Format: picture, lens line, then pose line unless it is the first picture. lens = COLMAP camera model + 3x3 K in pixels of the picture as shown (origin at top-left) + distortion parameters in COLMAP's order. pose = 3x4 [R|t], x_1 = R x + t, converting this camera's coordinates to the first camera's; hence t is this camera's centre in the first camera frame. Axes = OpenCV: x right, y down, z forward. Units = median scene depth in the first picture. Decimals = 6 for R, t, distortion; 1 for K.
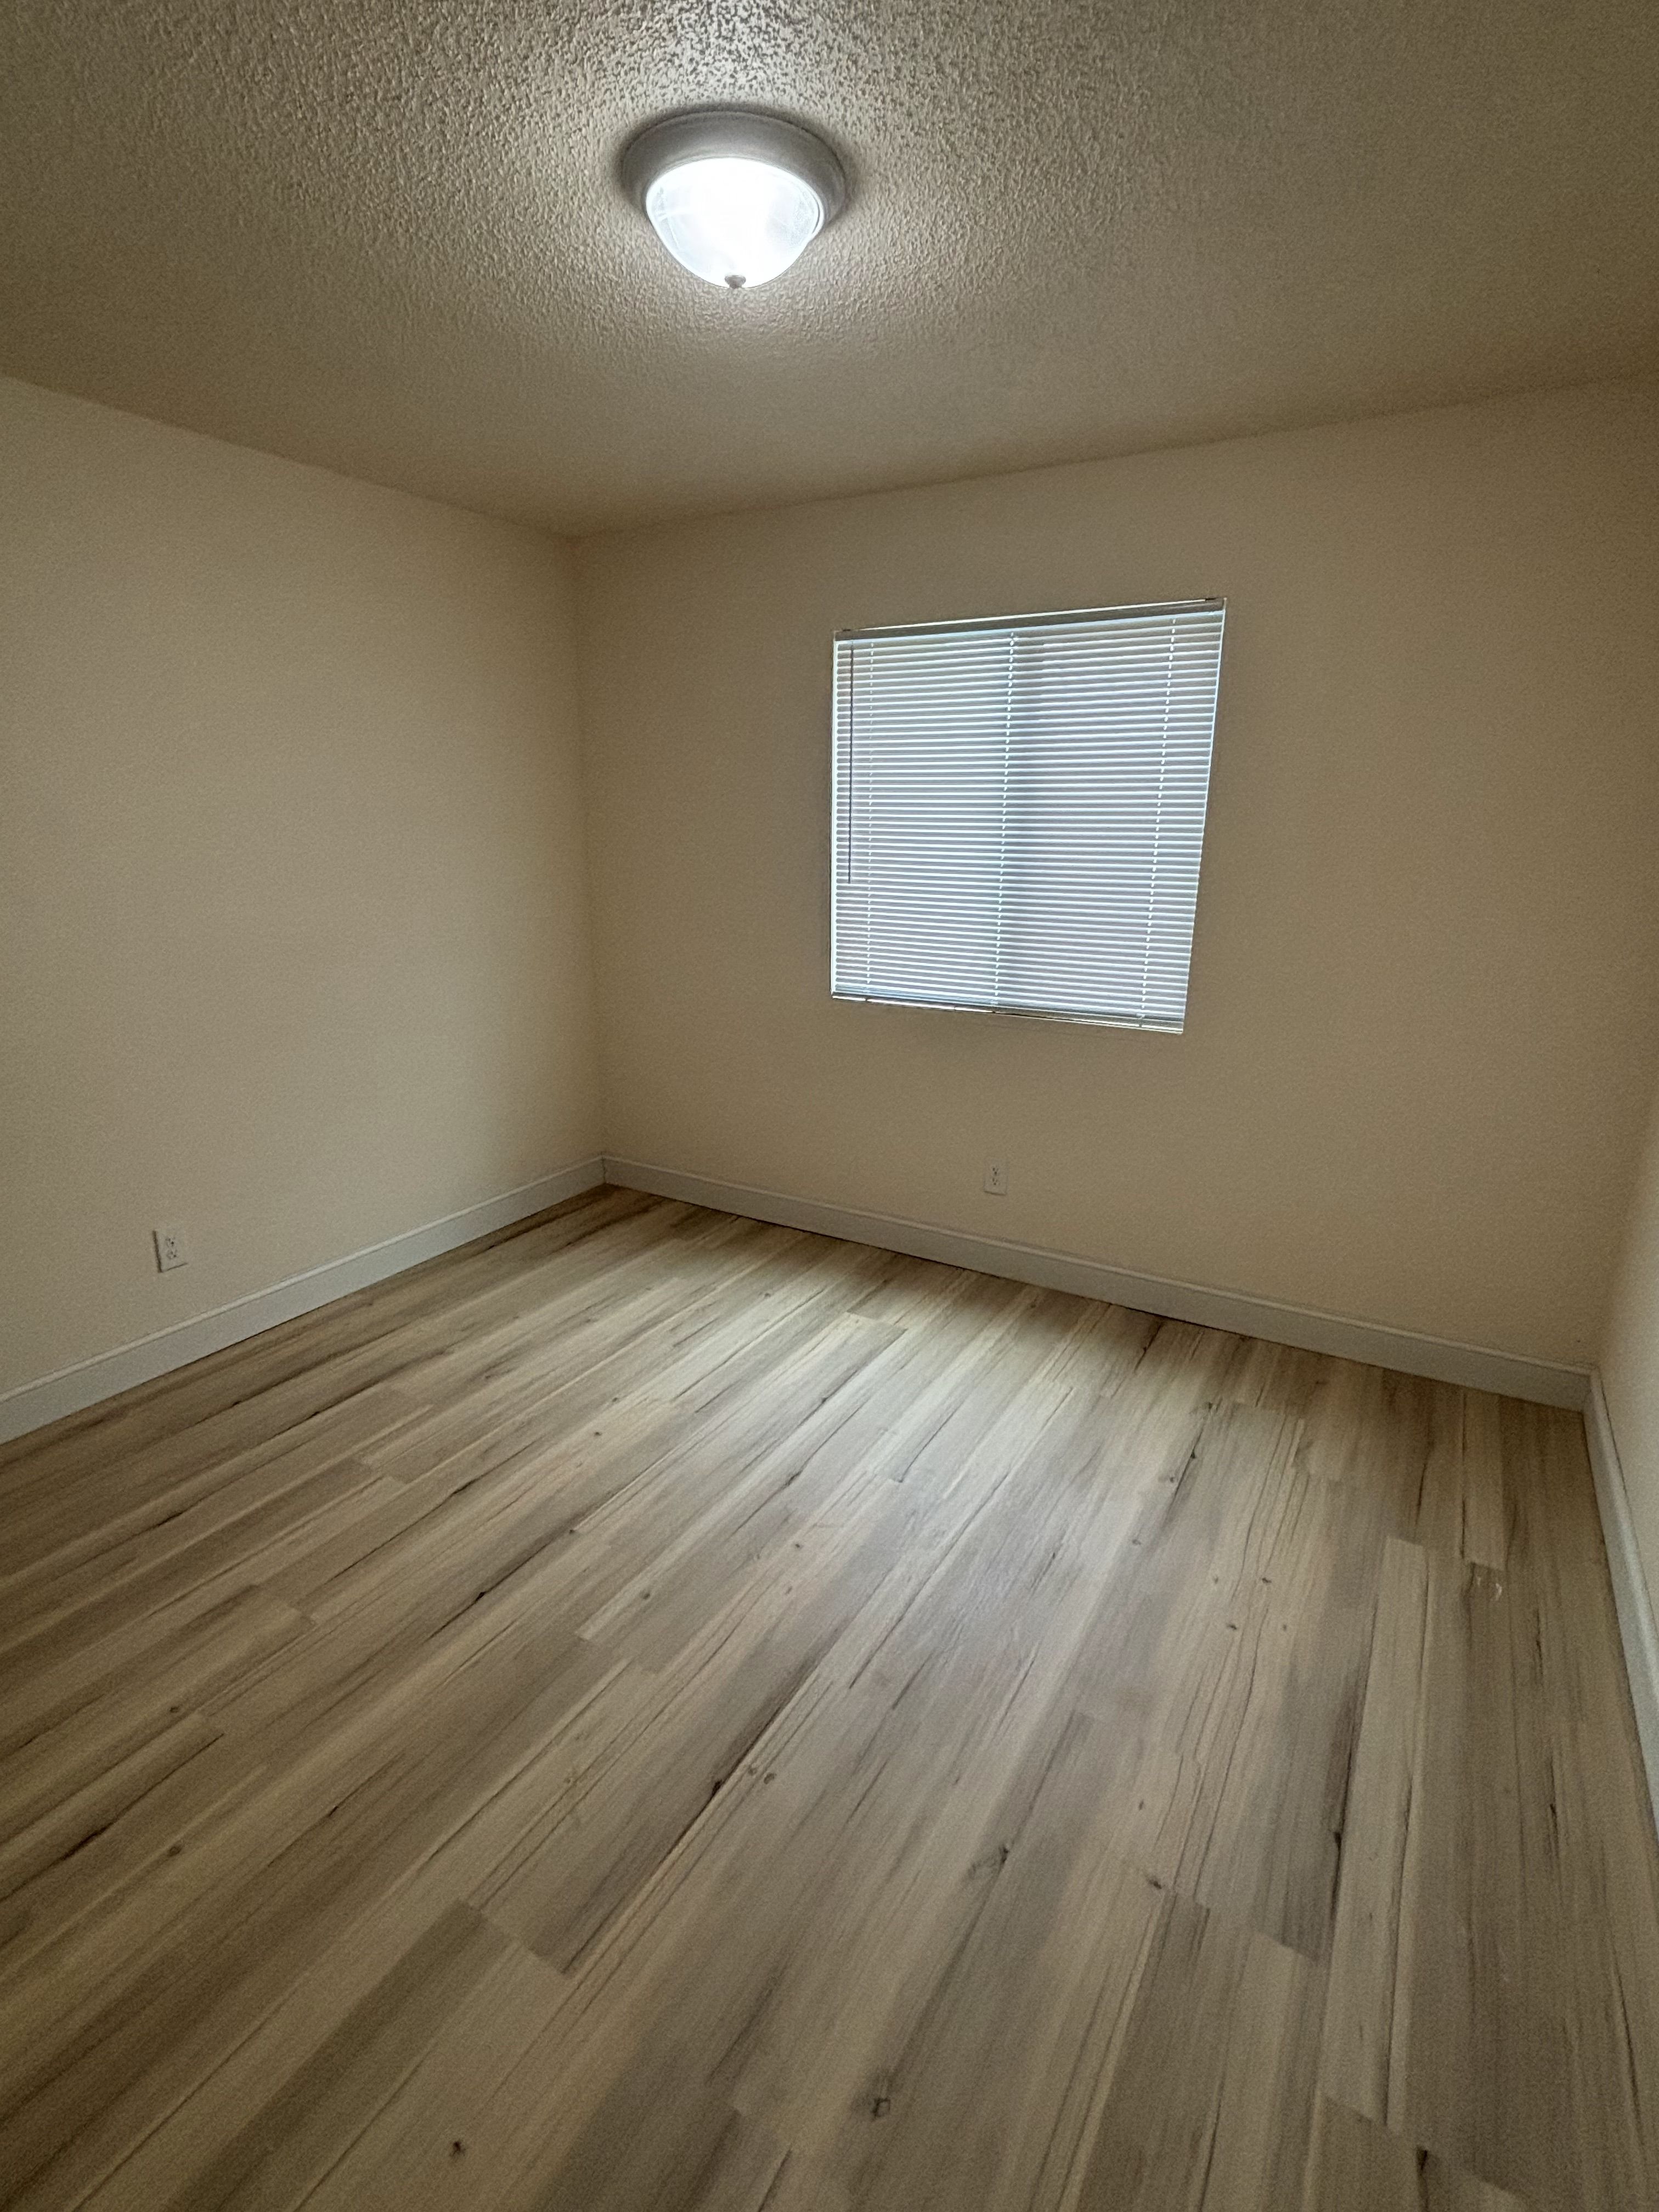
lens RADIAL K [[1054.7, 0, 833.2], [0, 1054.7, 1134.5], [0, 0, 1]] dist [0.000573, 0.000130]
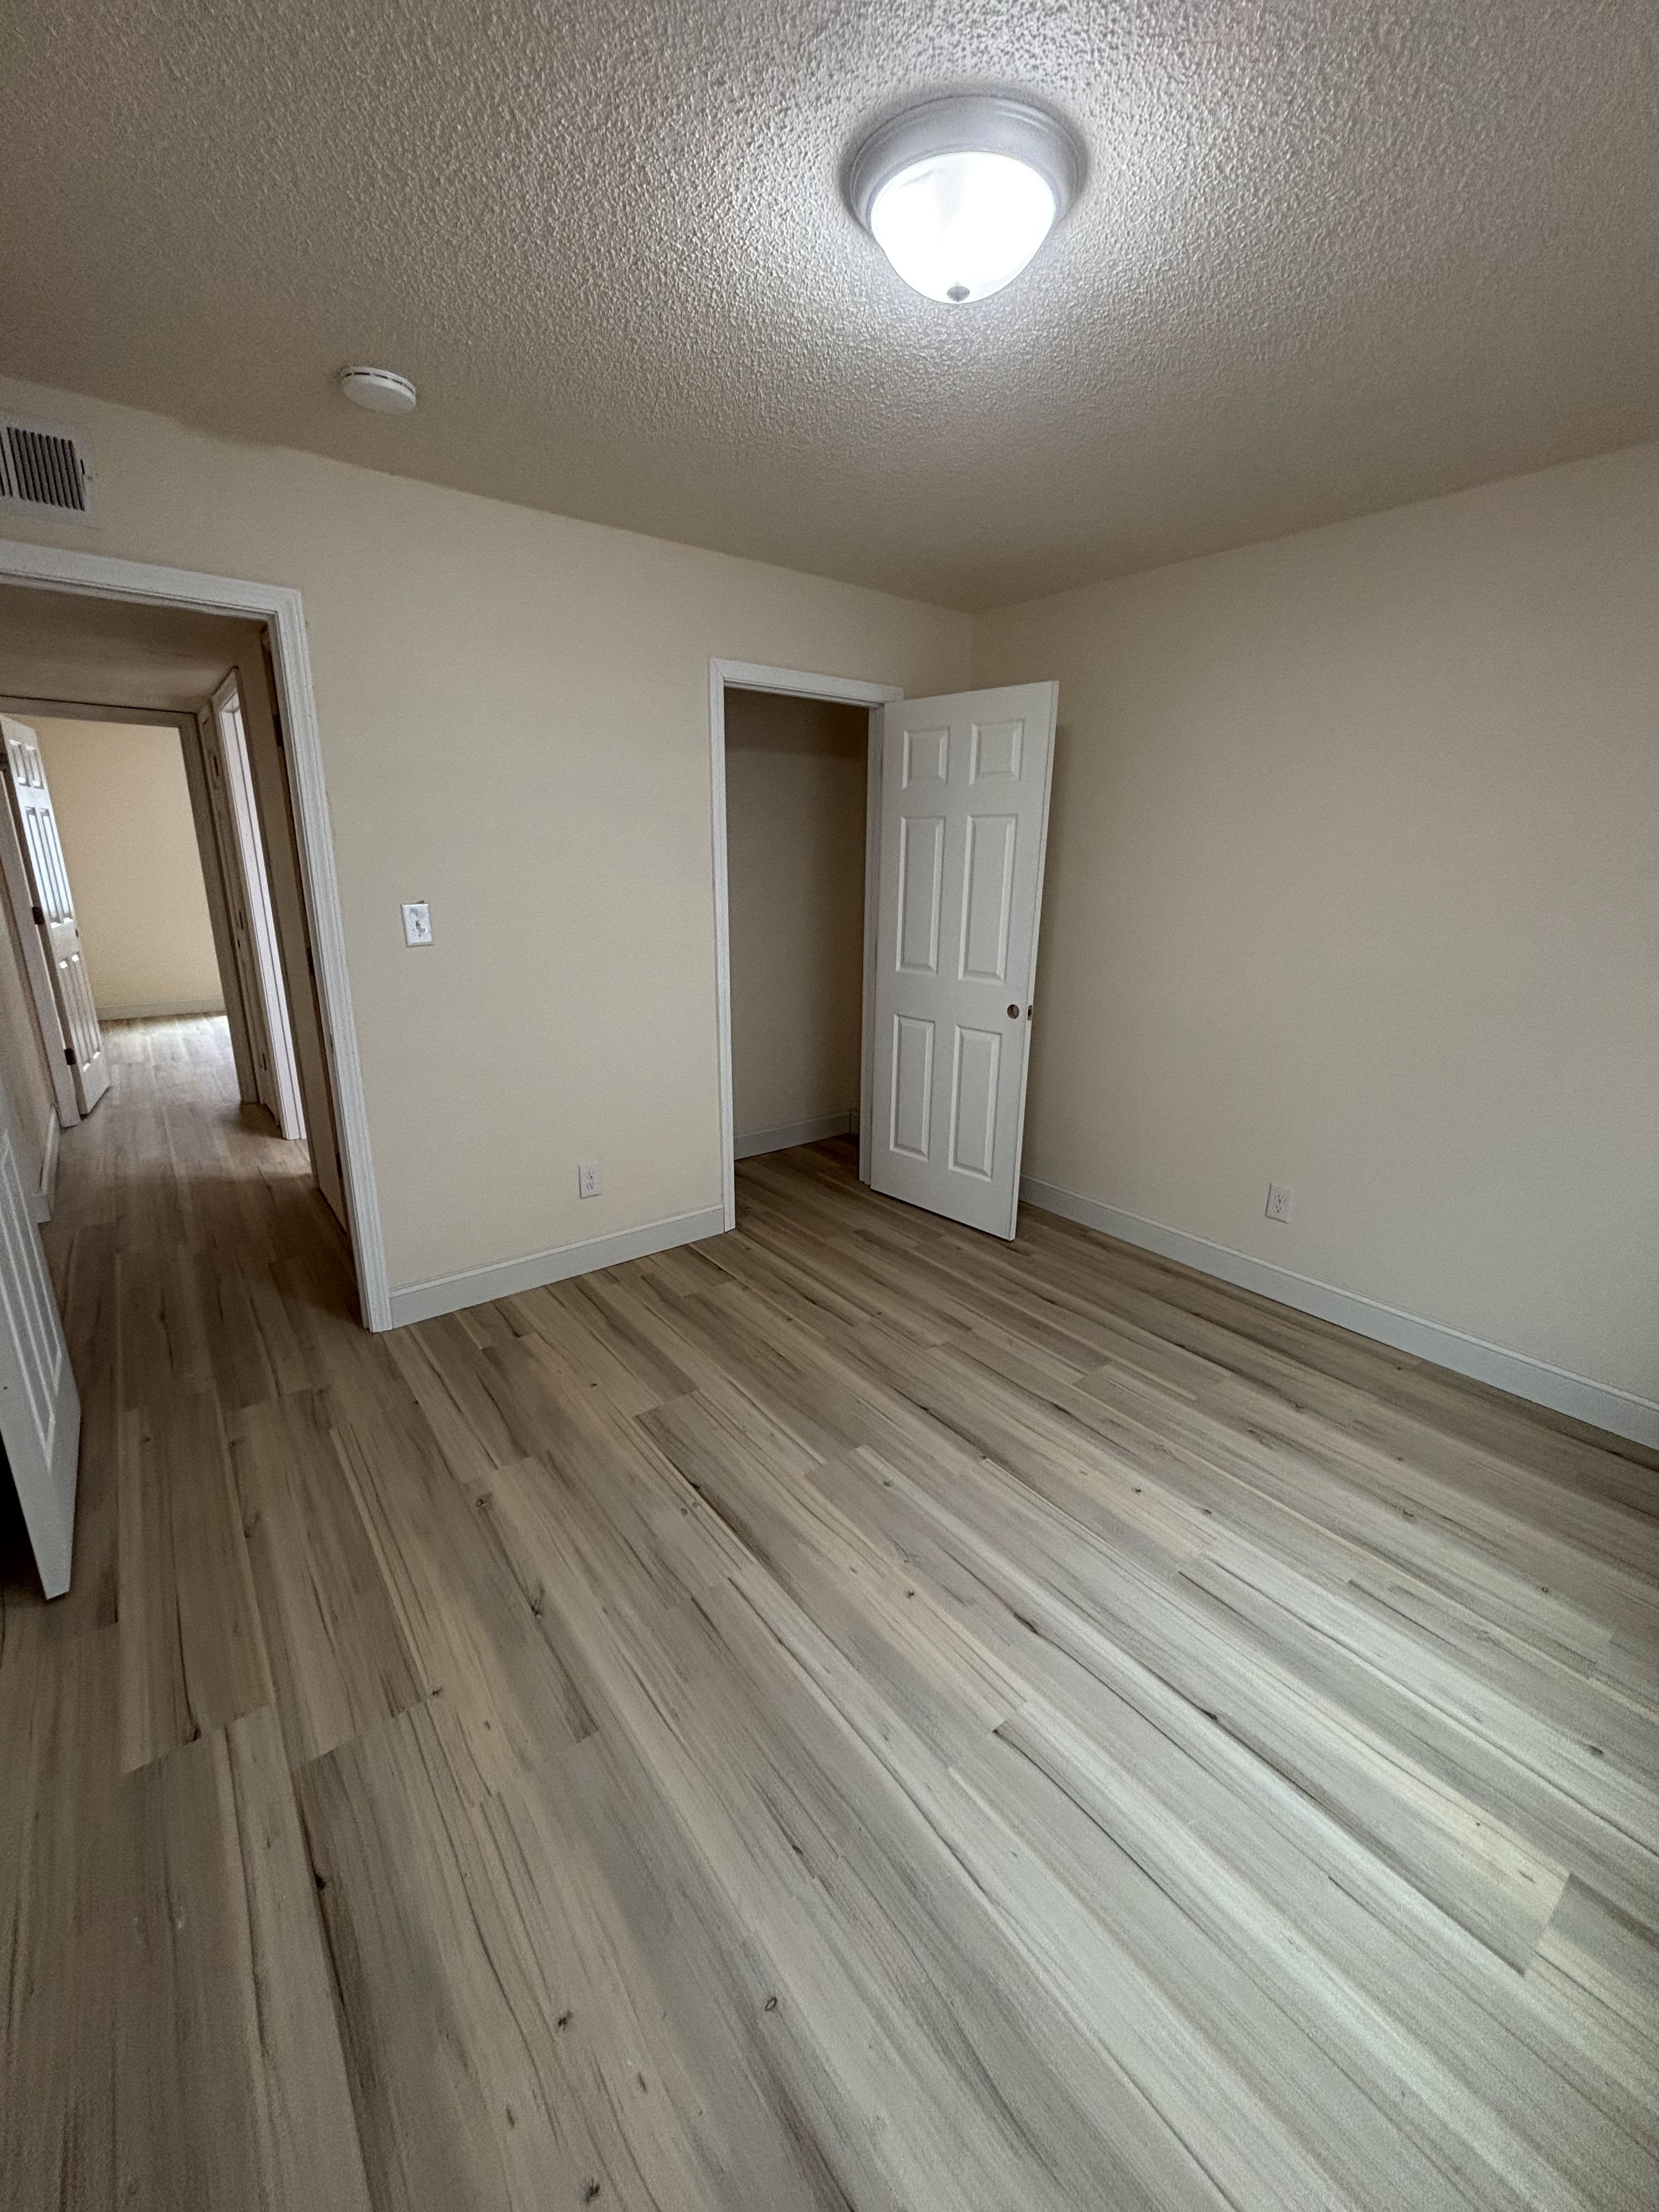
lens RADIAL K [[886.9, 0, 836.7], [0, 886.9, 1100.5], [0, 0, 1]] dist [0.012098, 0.000107]
pose [[-0.359855, 0.251377, -0.898507, 0.583077], [-0.294730, 0.883083, 0.365102, -0.281733], [0.885234, 0.396200, -0.243693, 0.895051]]
